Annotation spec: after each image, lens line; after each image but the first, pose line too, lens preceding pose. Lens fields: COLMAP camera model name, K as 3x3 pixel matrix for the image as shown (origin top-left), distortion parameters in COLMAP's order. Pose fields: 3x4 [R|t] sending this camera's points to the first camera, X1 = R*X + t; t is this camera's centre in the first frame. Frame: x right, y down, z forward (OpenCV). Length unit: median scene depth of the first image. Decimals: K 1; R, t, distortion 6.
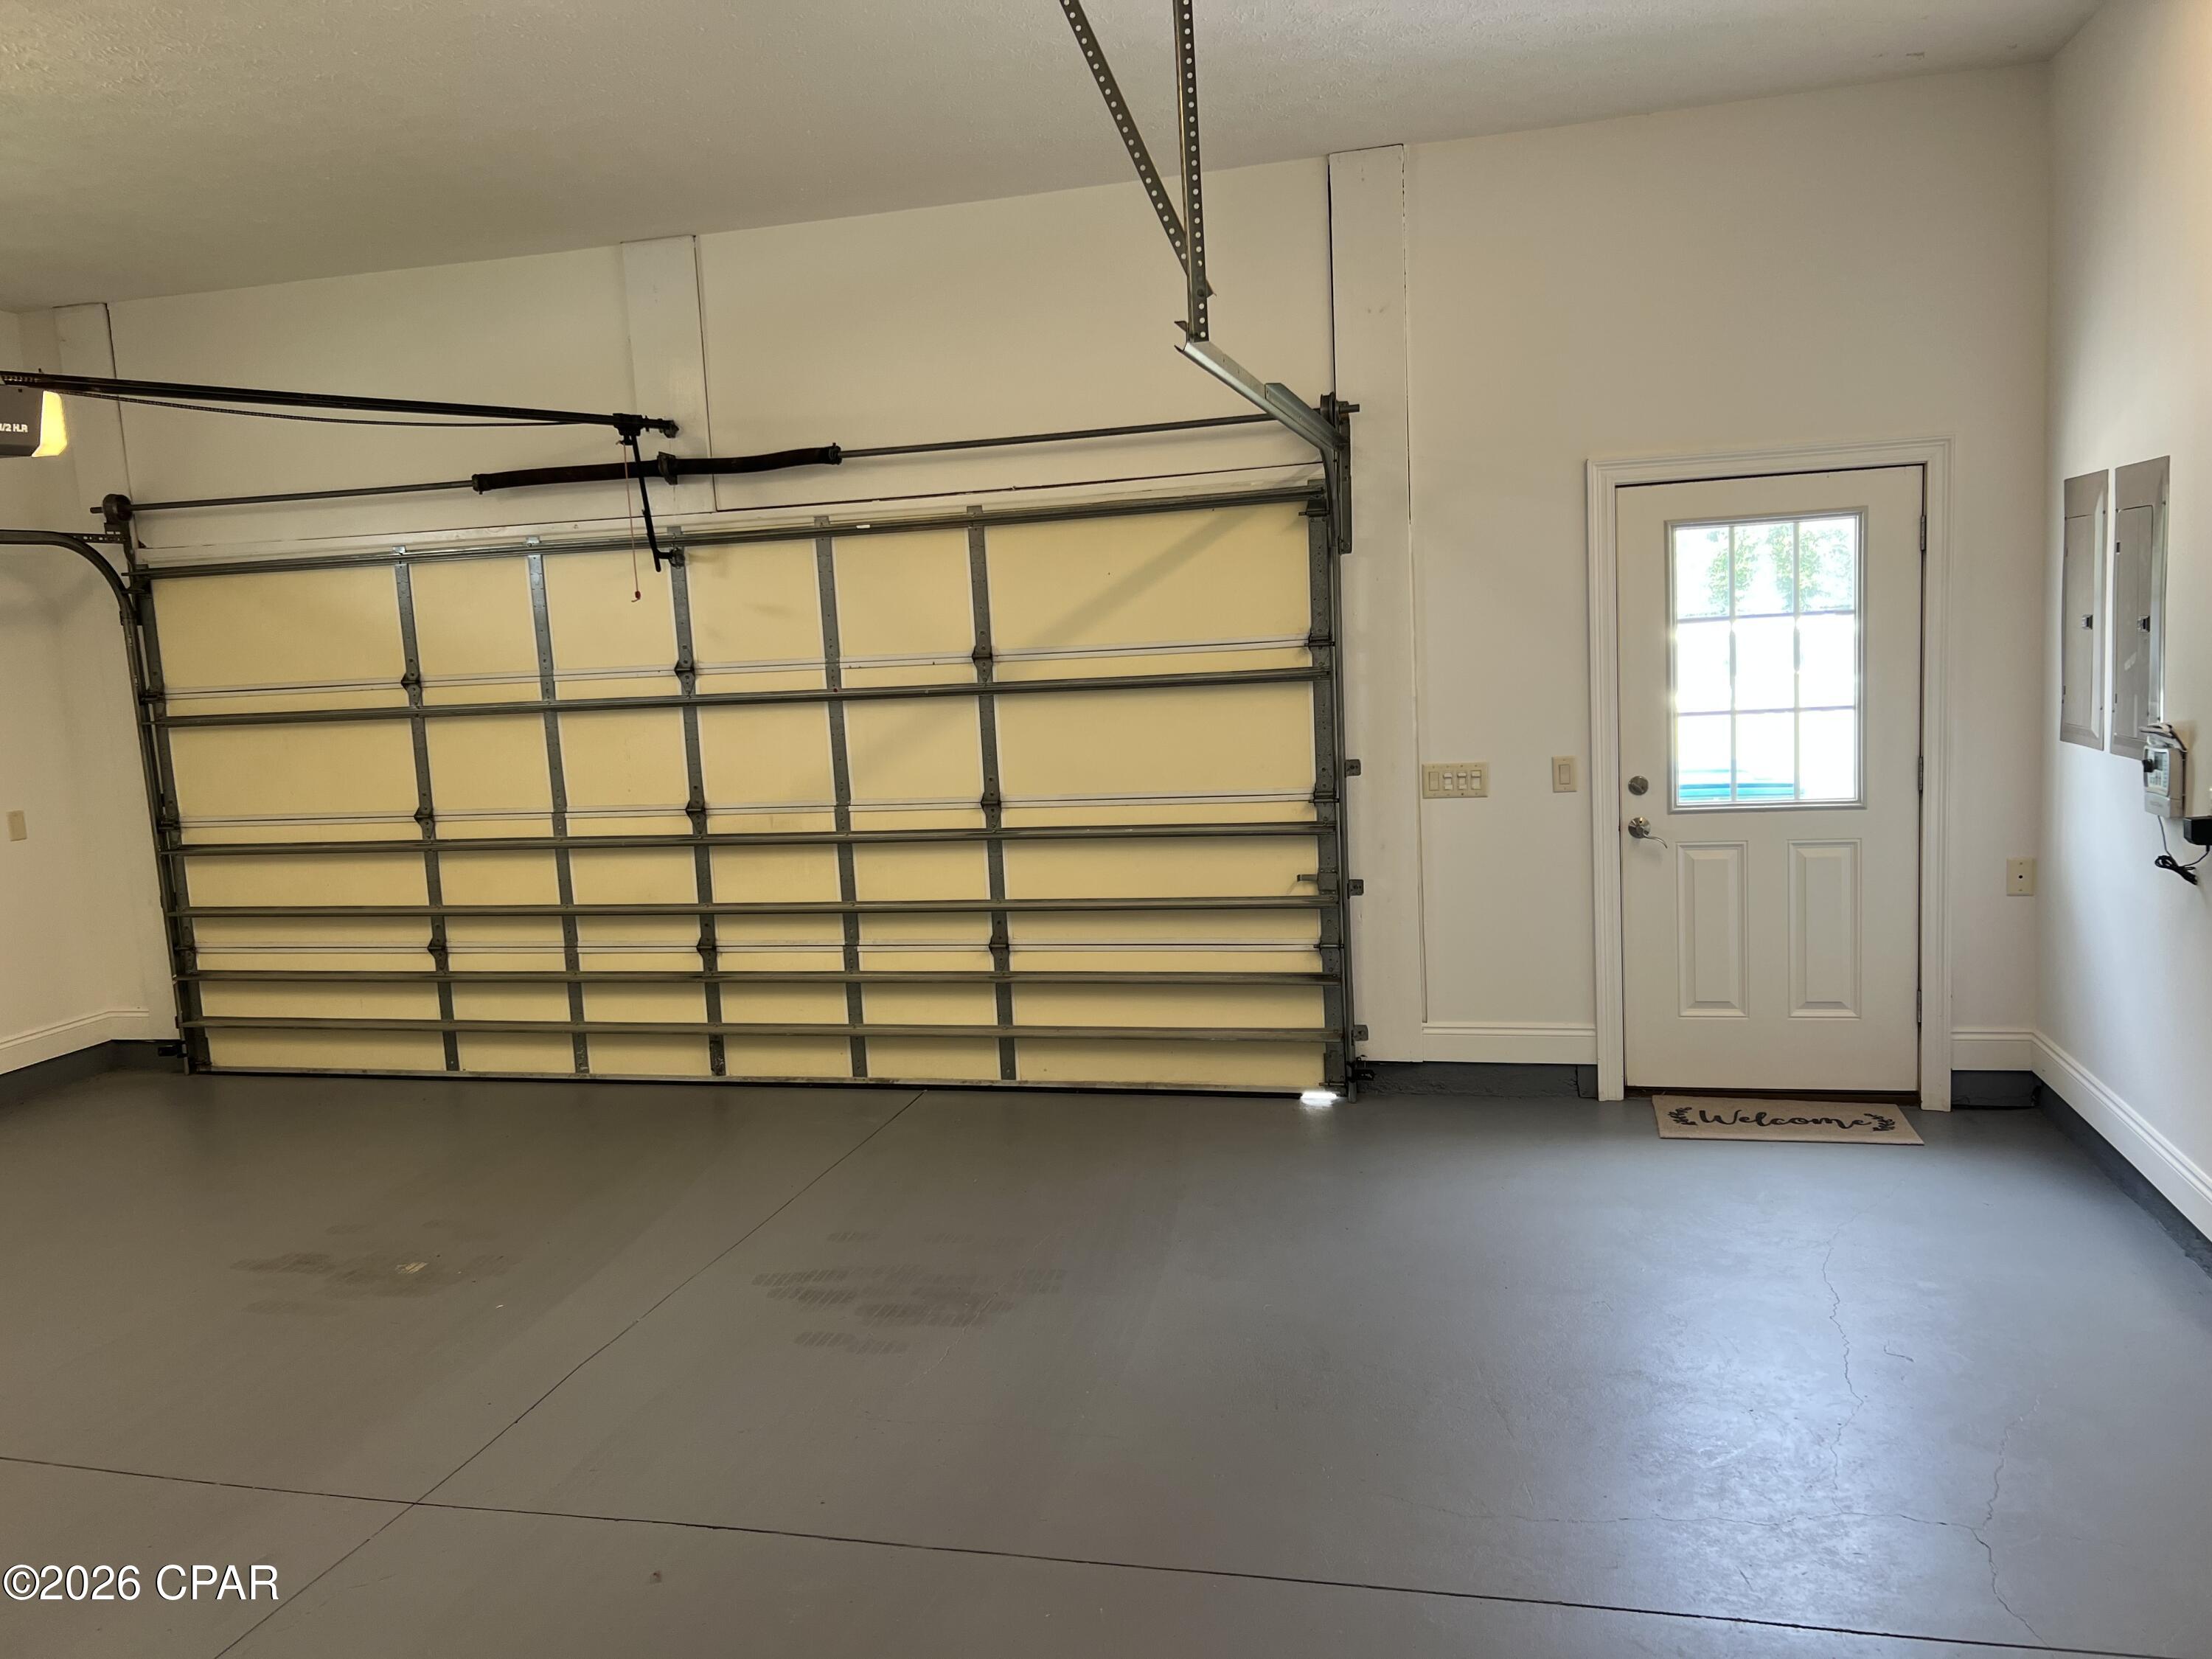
lens RADIAL K [[1648.8, 0, 1106.0], [0, 1648.8, 829.5], [0, 0, 1]] dist [0.009491, -0.013312]
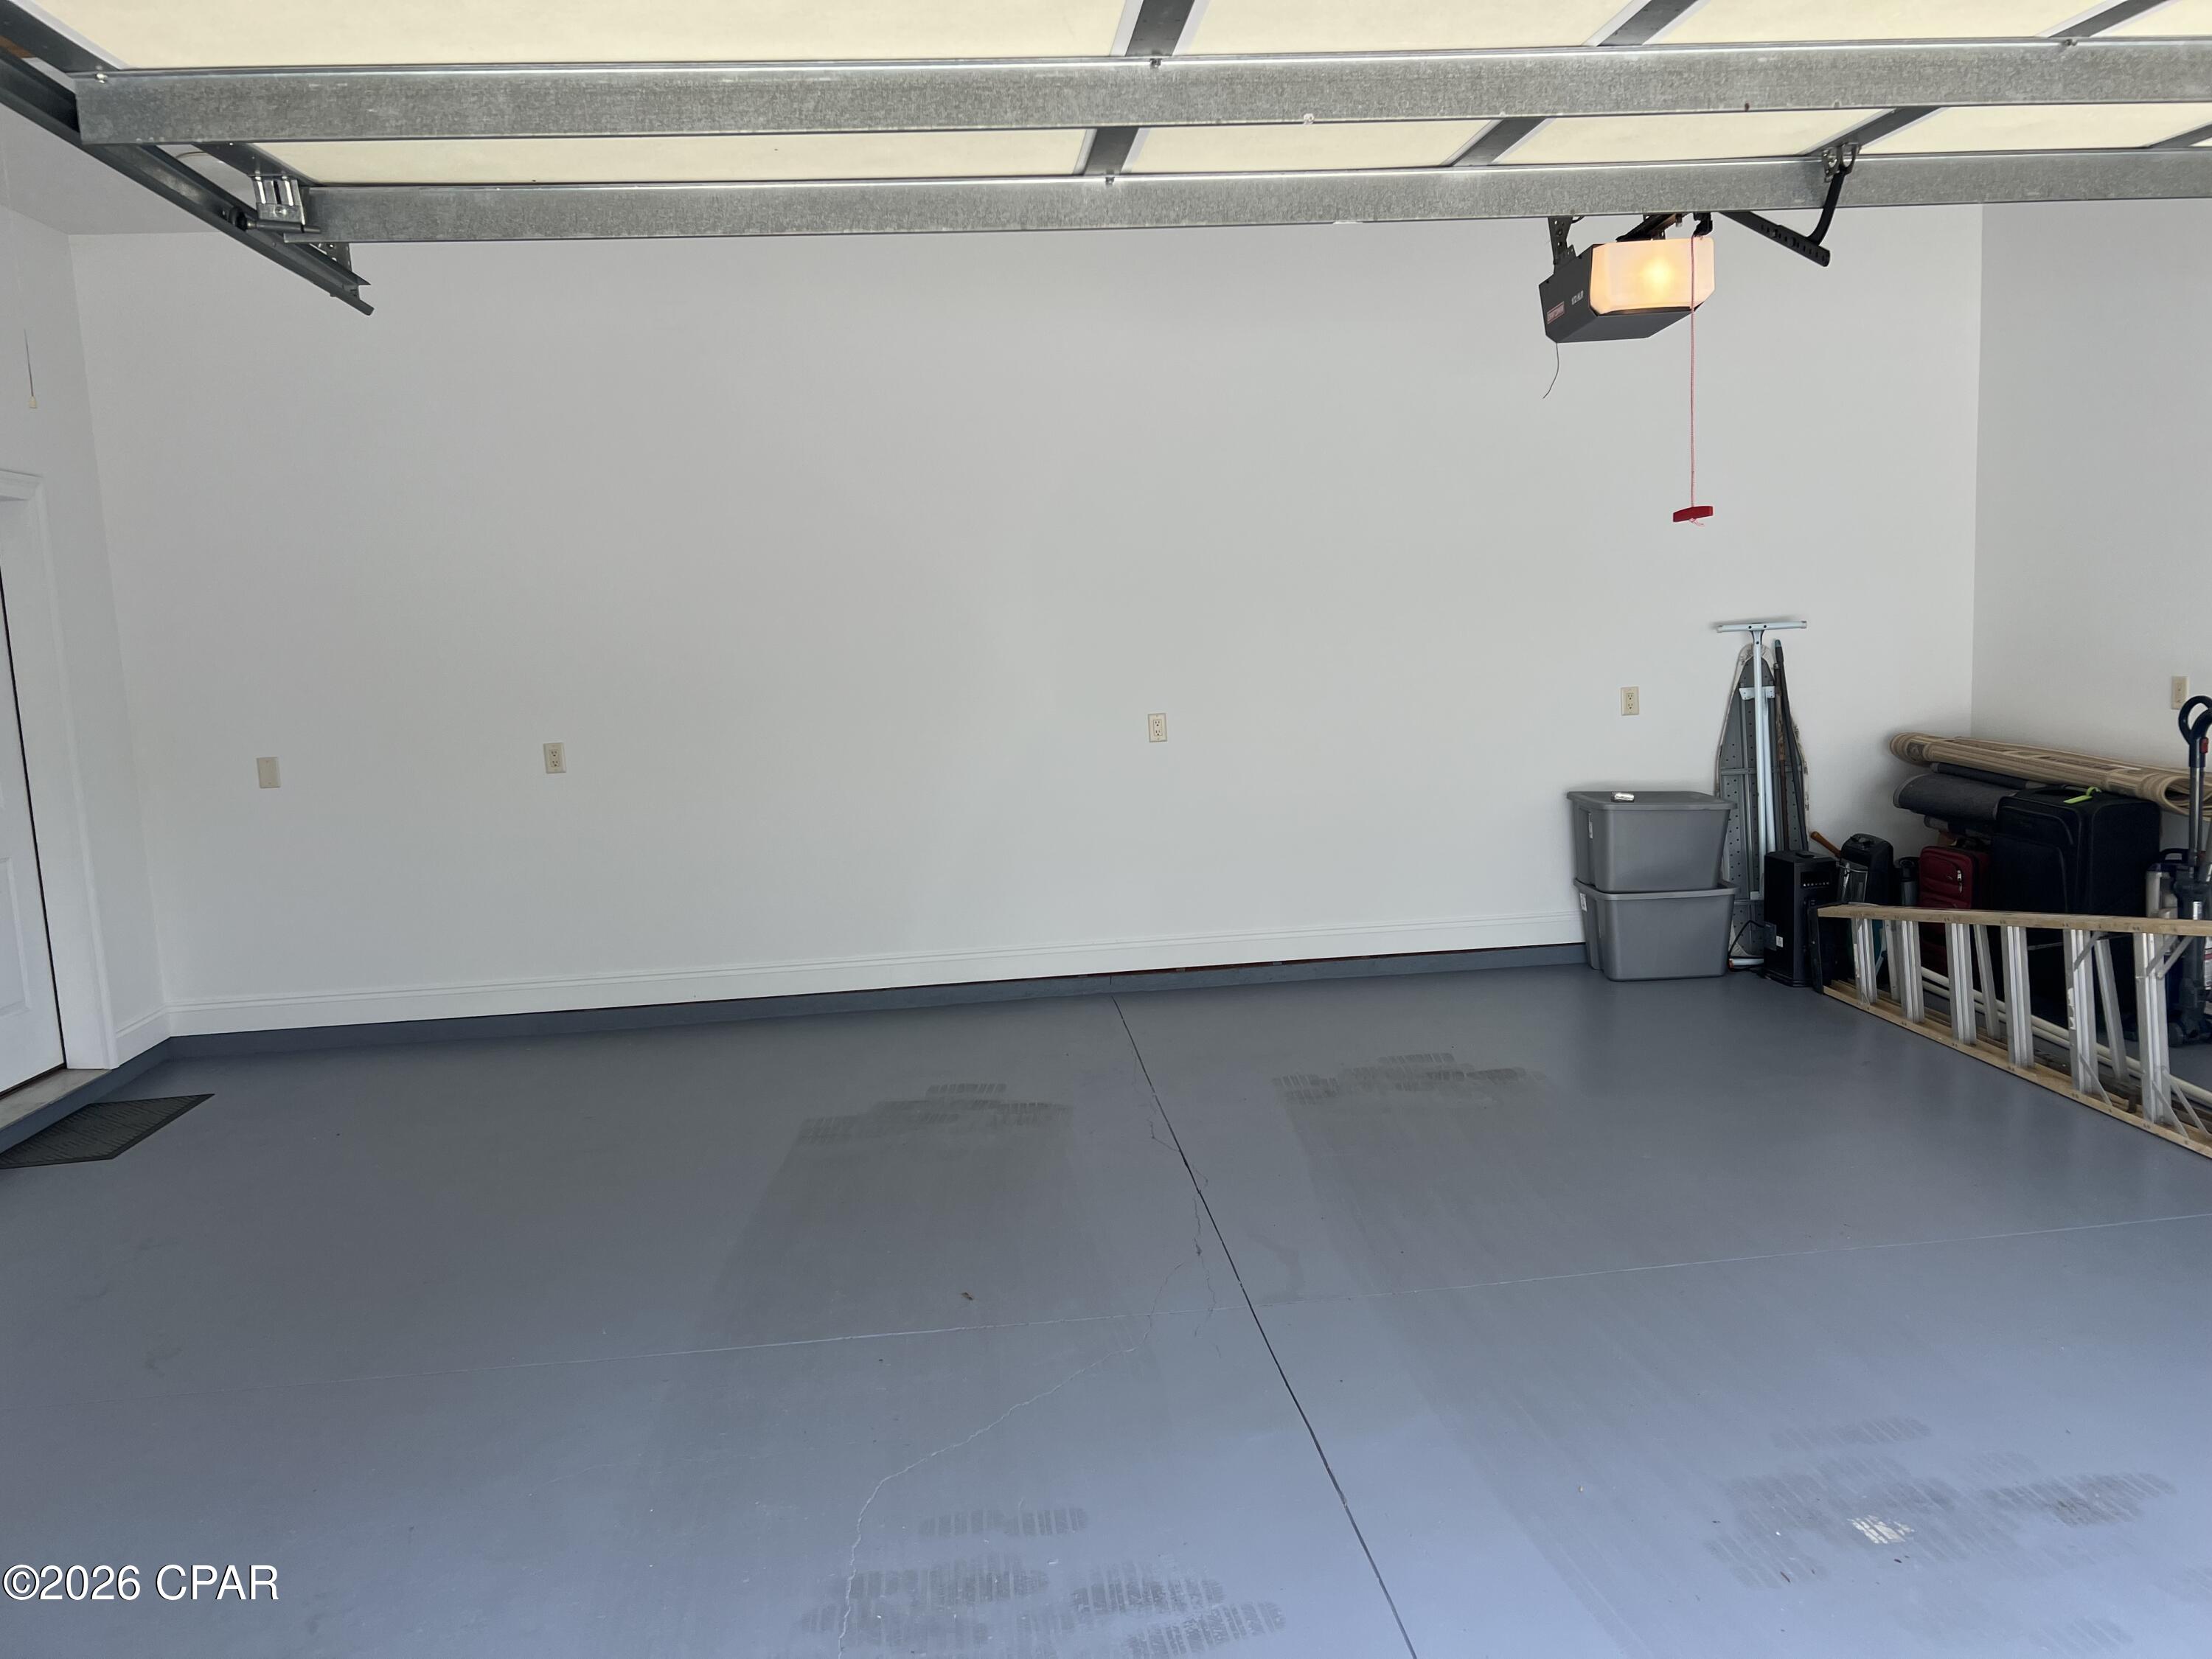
lens RADIAL K [[1646.8, 0, 1094.3], [0, 1646.8, 829.6], [0, 0, 1]] dist [0.018717, -0.031333]
pose [[-0.935372, 0.142484, -0.323693, 0.003915], [0.059819, 0.965805, 0.252273, -0.100584], [0.348569, 0.216606, -0.911911, 0.933576]]
